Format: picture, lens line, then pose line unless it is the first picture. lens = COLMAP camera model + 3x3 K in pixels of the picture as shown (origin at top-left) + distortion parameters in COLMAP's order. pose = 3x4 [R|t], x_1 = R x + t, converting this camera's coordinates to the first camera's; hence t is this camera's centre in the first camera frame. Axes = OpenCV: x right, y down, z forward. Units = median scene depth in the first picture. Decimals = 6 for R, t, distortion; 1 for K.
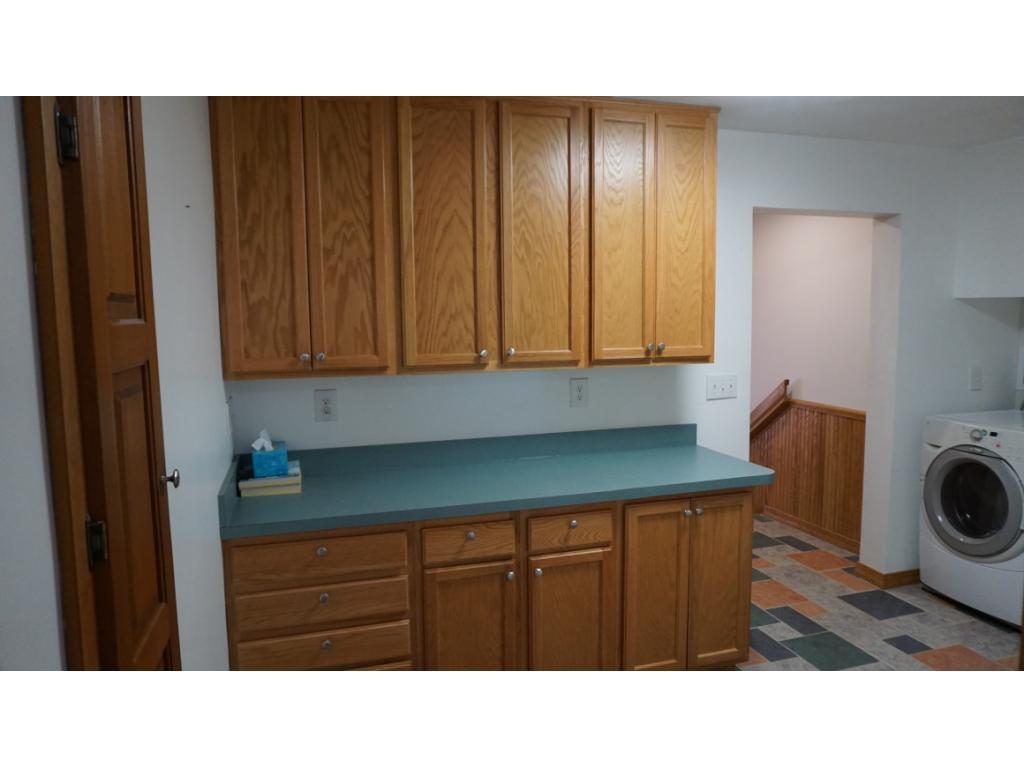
lens RADIAL K [[681.5, 0, 509.6], [0, 681.5, 382.4], [0, 0, 1]] dist [-0.058047, 0.041872]
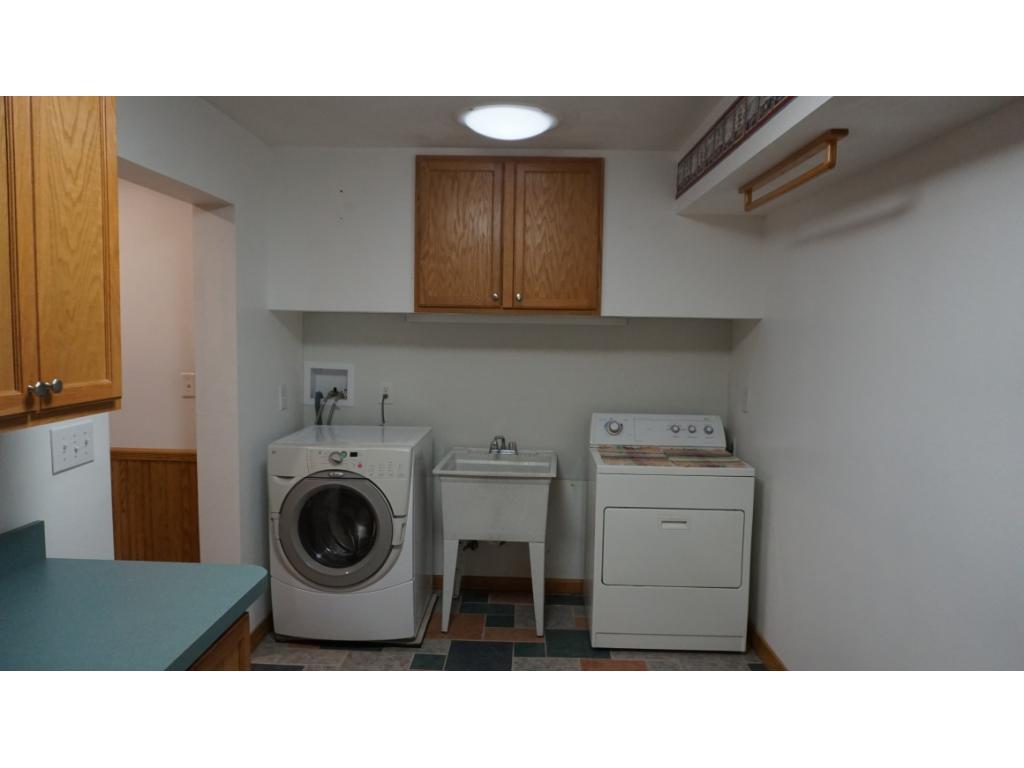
lens RADIAL K [[681.5, 0, 509.6], [0, 681.5, 382.4], [0, 0, 1]] dist [-0.058047, 0.041872]
pose [[0.313982, -0.058280, 0.947638, -0.114248], [0.074845, 0.996527, 0.036489, -0.042697], [-0.946474, 0.059469, 0.317254, 0.471868]]
